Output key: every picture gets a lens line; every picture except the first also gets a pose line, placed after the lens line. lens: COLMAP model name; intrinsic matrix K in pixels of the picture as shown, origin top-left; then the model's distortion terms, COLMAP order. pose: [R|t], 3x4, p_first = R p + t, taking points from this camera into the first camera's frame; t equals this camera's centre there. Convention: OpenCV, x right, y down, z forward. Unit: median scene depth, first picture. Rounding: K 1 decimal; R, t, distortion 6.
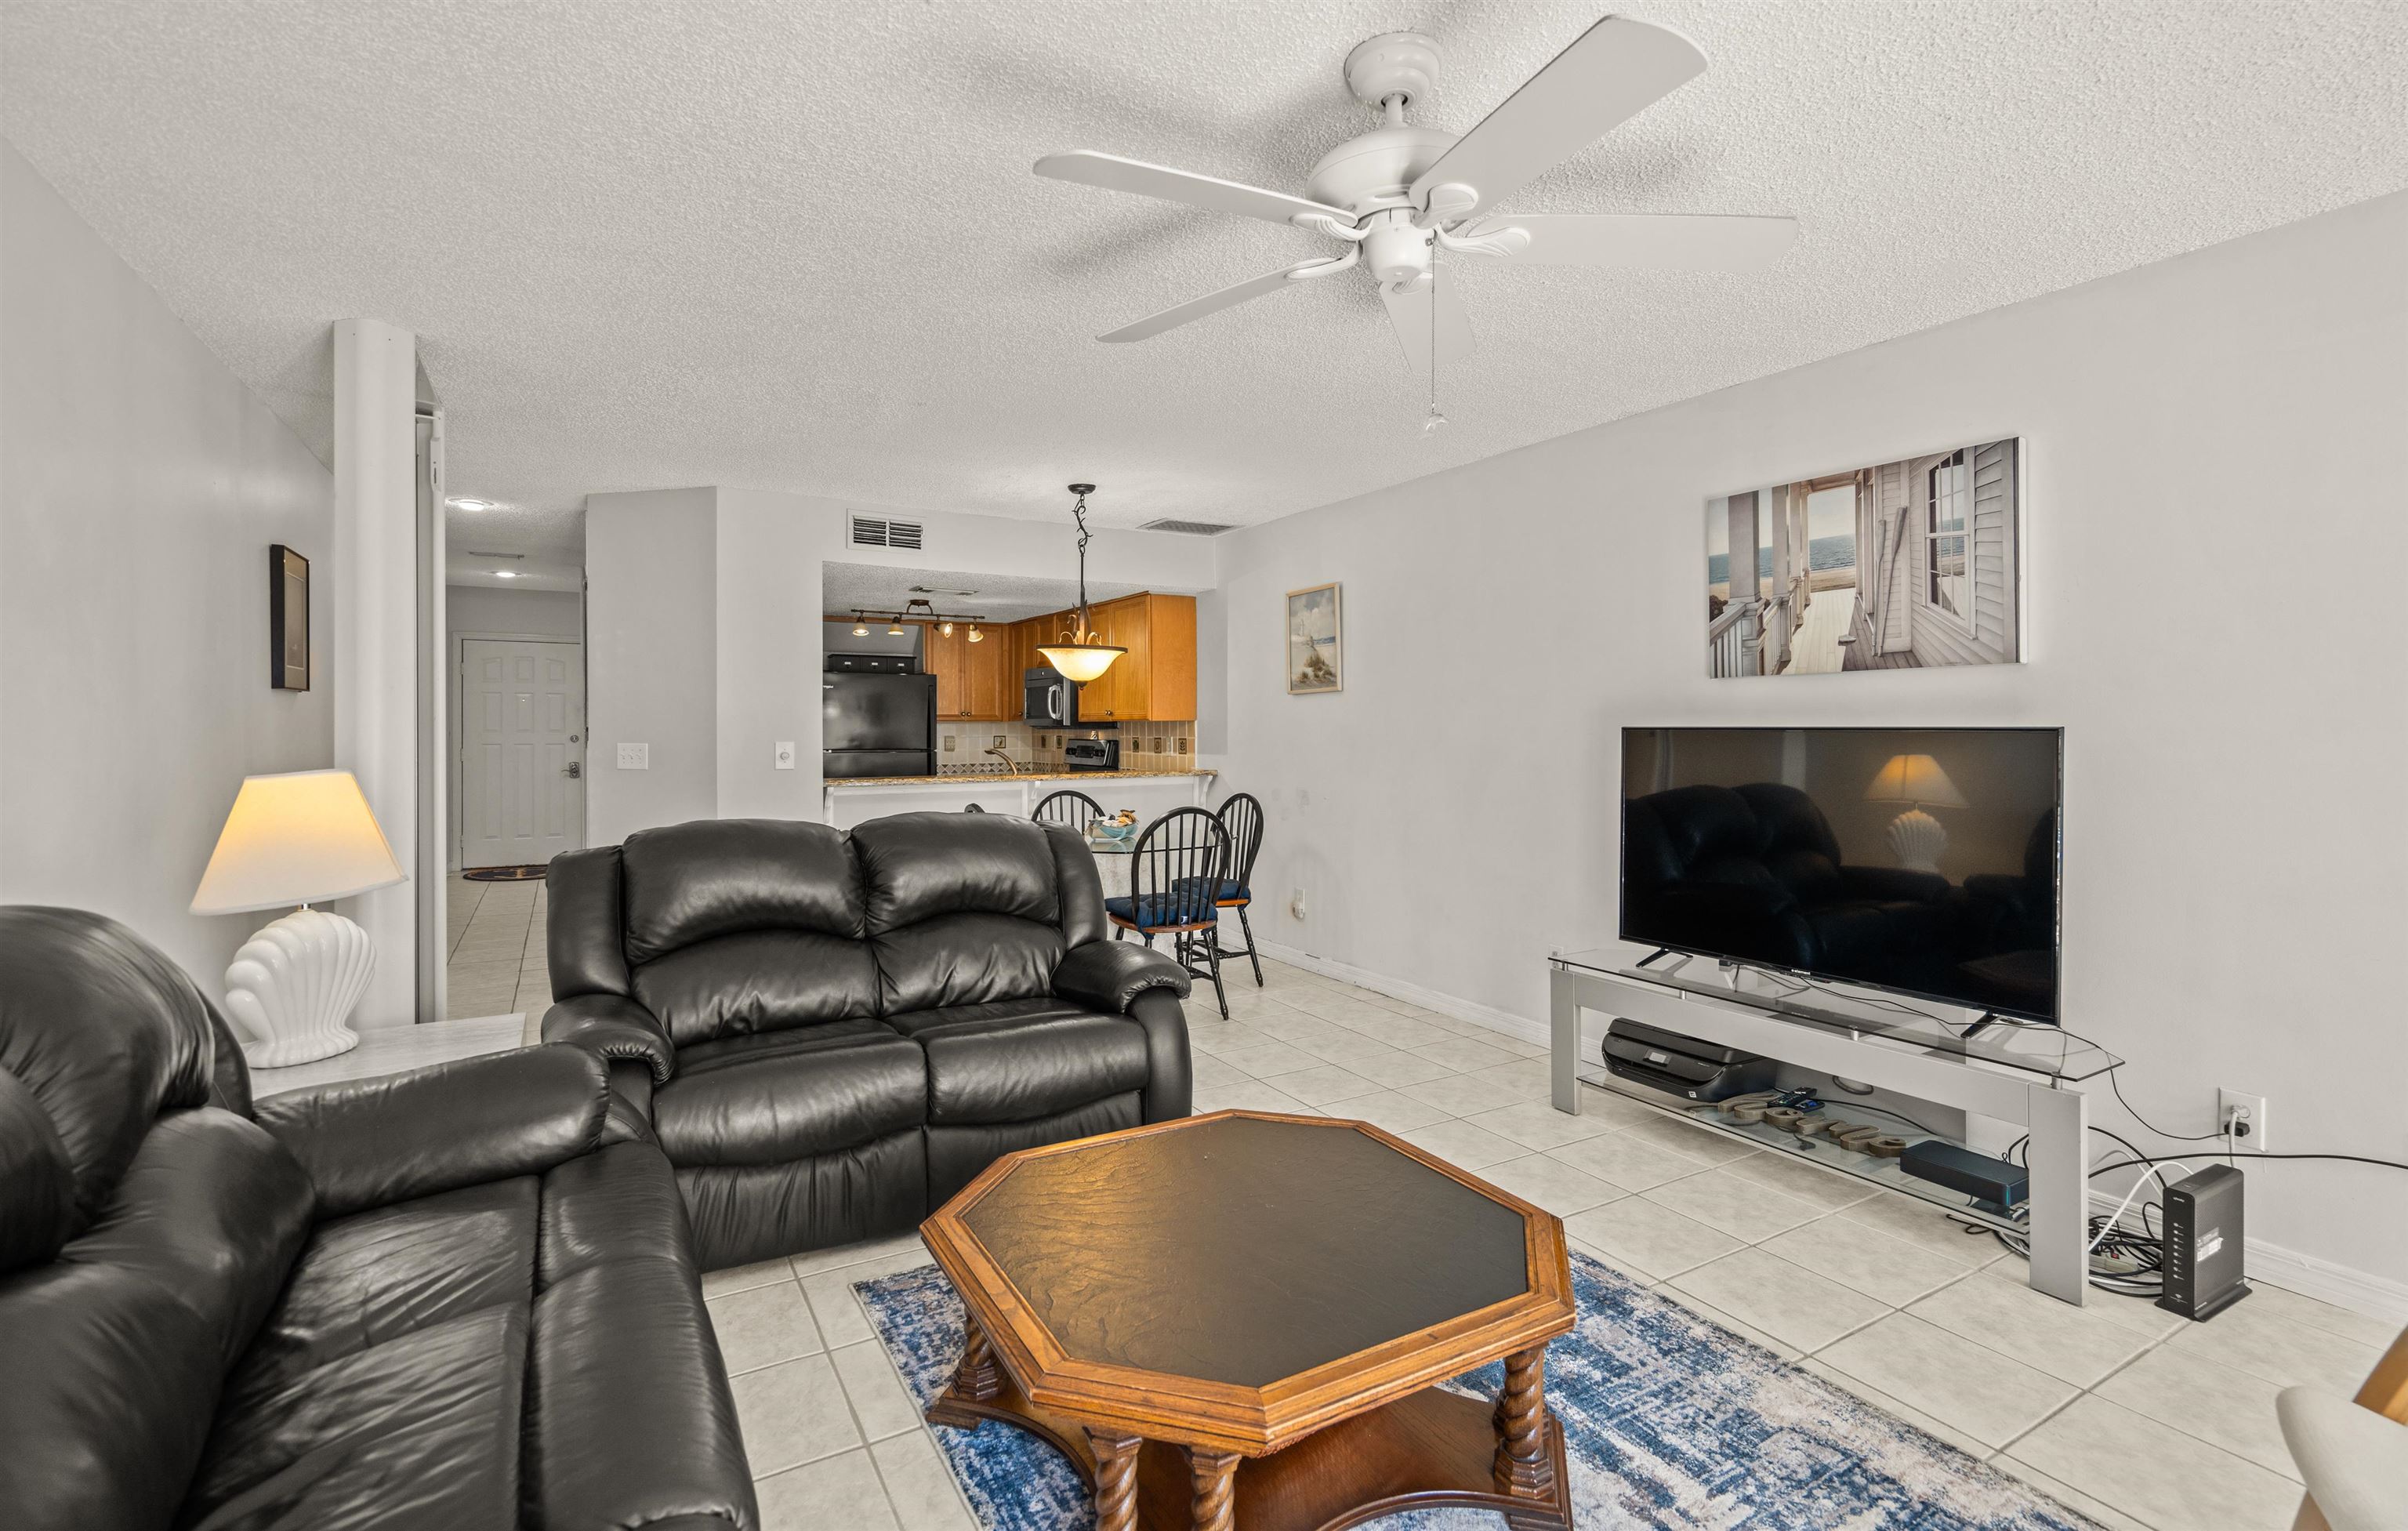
lens RADIAL K [[1085.0, 0, 1203.8], [0, 1085.0, 724.1], [0, 0, 1]] dist [0.000023, -0.000028]
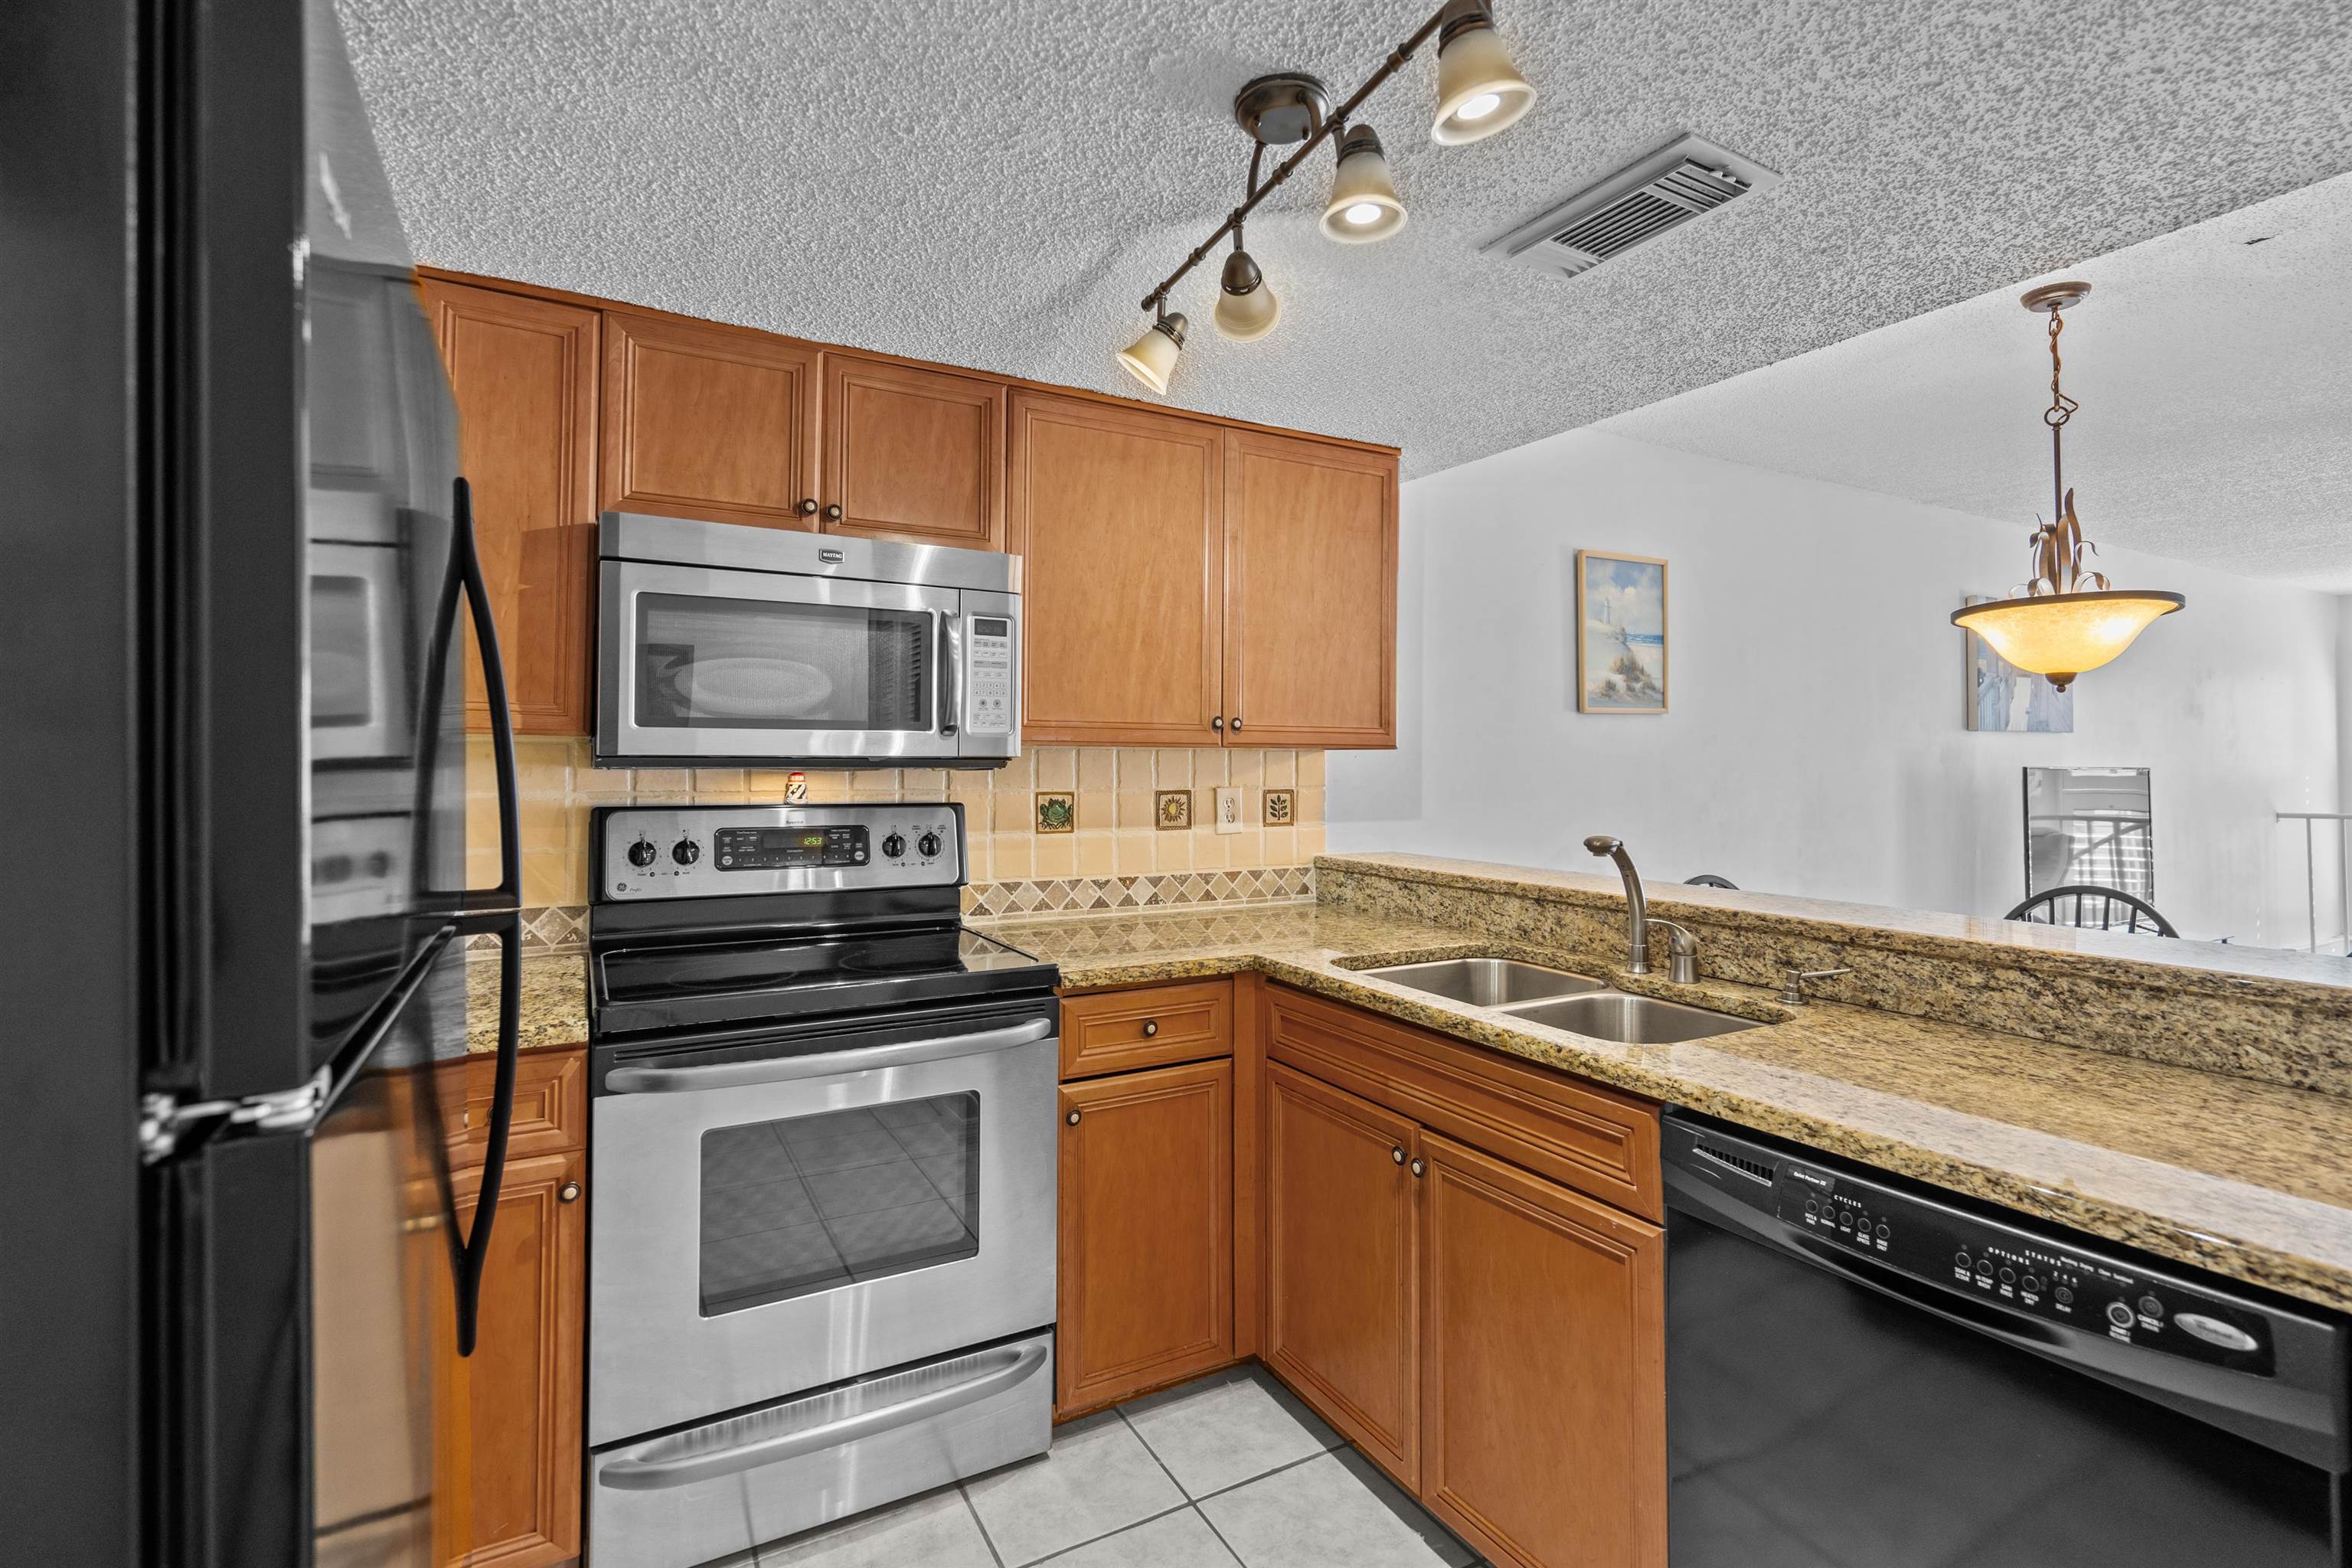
lens RADIAL K [[1084.3, 0, 1185.8], [0, 1084.3, 747.4], [0, 0, 1]] dist [-0.002019, 0.000376]
pose [[0.018400, 0.018864, 0.999653, -0.952155], [-0.003705, 0.999816, -0.018799, 0.008460], [-0.999824, -0.003358, 0.018467, 2.126327]]
